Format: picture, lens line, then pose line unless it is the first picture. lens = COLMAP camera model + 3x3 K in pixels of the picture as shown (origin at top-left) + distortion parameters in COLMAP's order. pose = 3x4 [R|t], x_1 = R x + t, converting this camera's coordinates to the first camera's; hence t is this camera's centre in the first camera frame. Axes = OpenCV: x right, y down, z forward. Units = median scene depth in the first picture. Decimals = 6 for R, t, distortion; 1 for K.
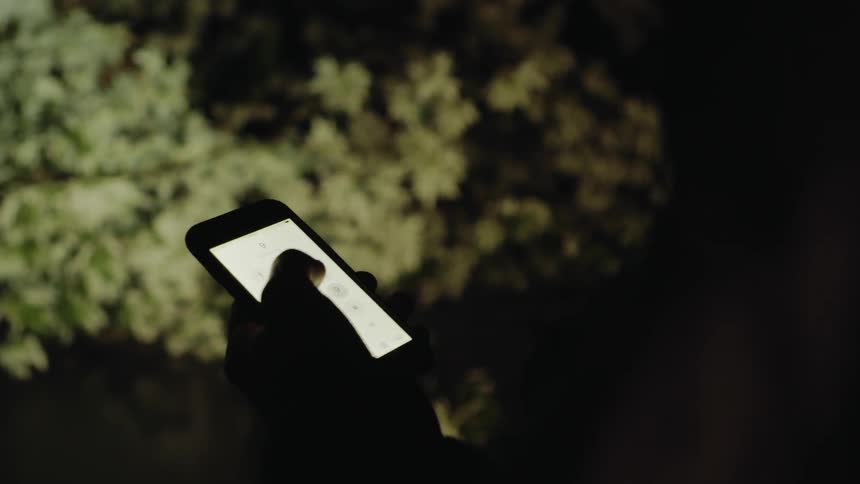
lens RADIAL K [[1191.9, 0, 430.0], [0, 1191.9, 242.0], [0, 0, 1]] dist [-0.097191, 0.018428]
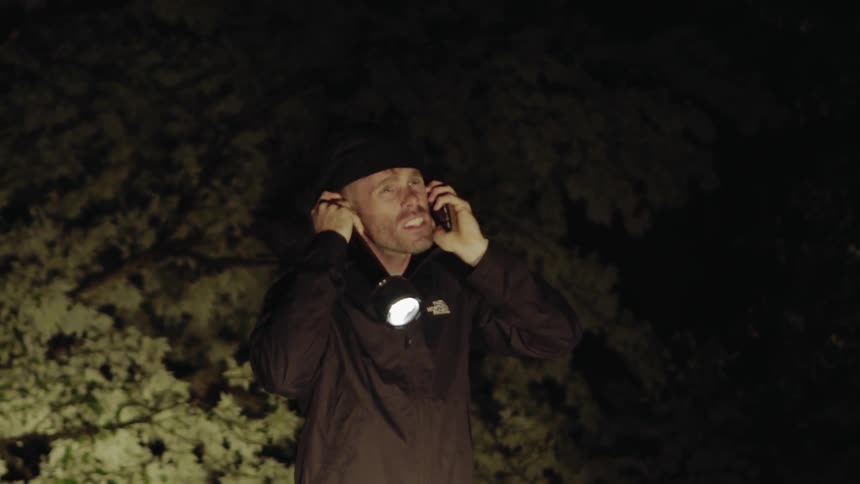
lens RADIAL K [[2557.9, 0, 431.1], [0, 2557.9, 221.9], [0, 0, 1]] dist [0.080777, 0.068270]
pose [[0.952951, 0.023196, -0.302234, 1.073830], [-0.097065, 0.967918, -0.231762, 0.396699], [0.287162, 0.250195, 0.924630, -1.947268]]
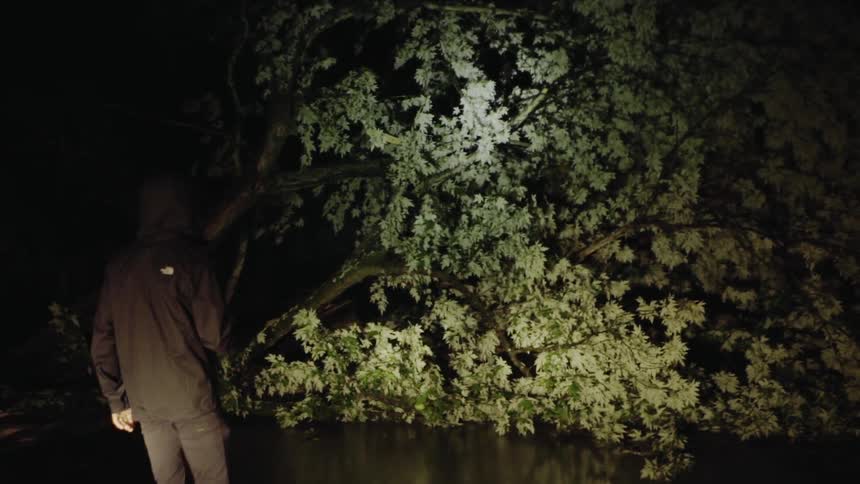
lens RADIAL K [[944.3, 0, 430.0], [0, 944.3, 242.0], [0, 0, 1]] dist [-0.089124, 0.043049]
pose [[0.715988, -0.005303, -0.698092, 0.702156], [-0.151831, 0.974852, -0.163128, 0.069696], [0.681402, 0.222790, 0.697177, -0.383777]]
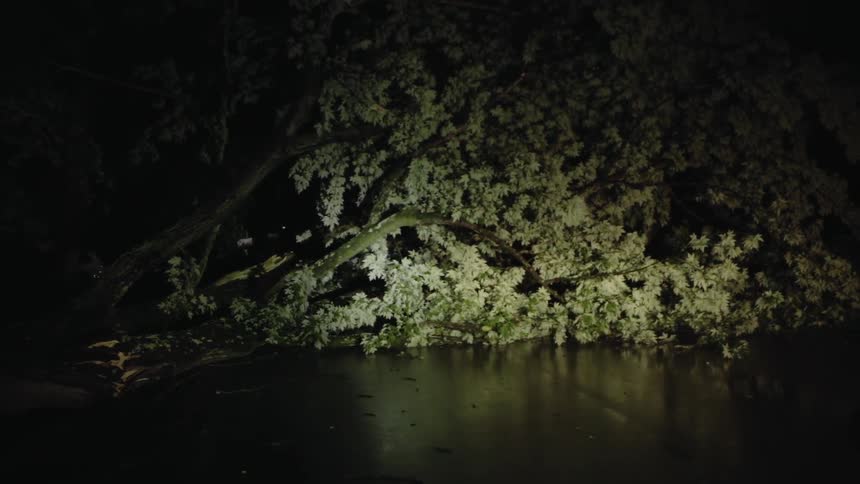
lens RADIAL K [[944.3, 0, 430.0], [0, 944.3, 242.0], [0, 0, 1]] dist [-0.089124, 0.043049]
pose [[0.909503, 0.003864, -0.415680, 0.248165], [-0.080408, 0.982707, -0.166797, 0.265838], [0.407847, 0.185126, 0.894086, -1.164905]]
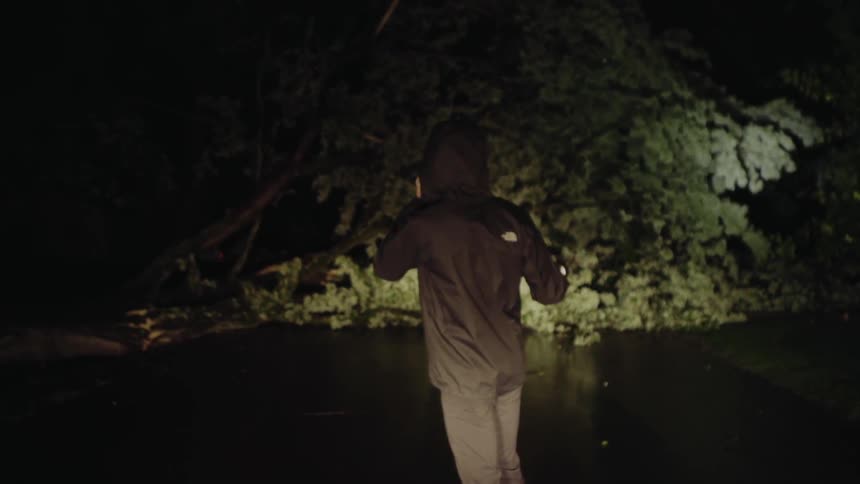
lens RADIAL K [[944.3, 0, 430.0], [0, 944.3, 242.0], [0, 0, 1]] dist [-0.089124, 0.043049]
pose [[0.836137, 0.033869, -0.547474, 1.025964], [-0.136243, 0.979637, -0.147474, 0.289439], [0.531331, 0.197898, 0.823725, -1.497306]]
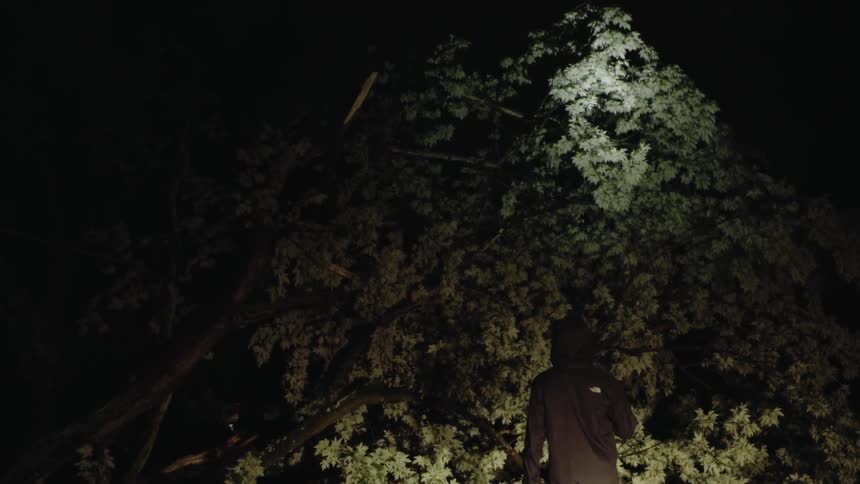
lens RADIAL K [[944.3, 0, 430.0], [0, 944.3, 242.0], [0, 0, 1]] dist [-0.089124, 0.043049]
pose [[0.905634, -0.087182, -0.415001, 0.211021], [-0.063908, 0.939402, -0.336808, 0.184764], [0.419216, 0.331547, 0.845183, -0.866058]]
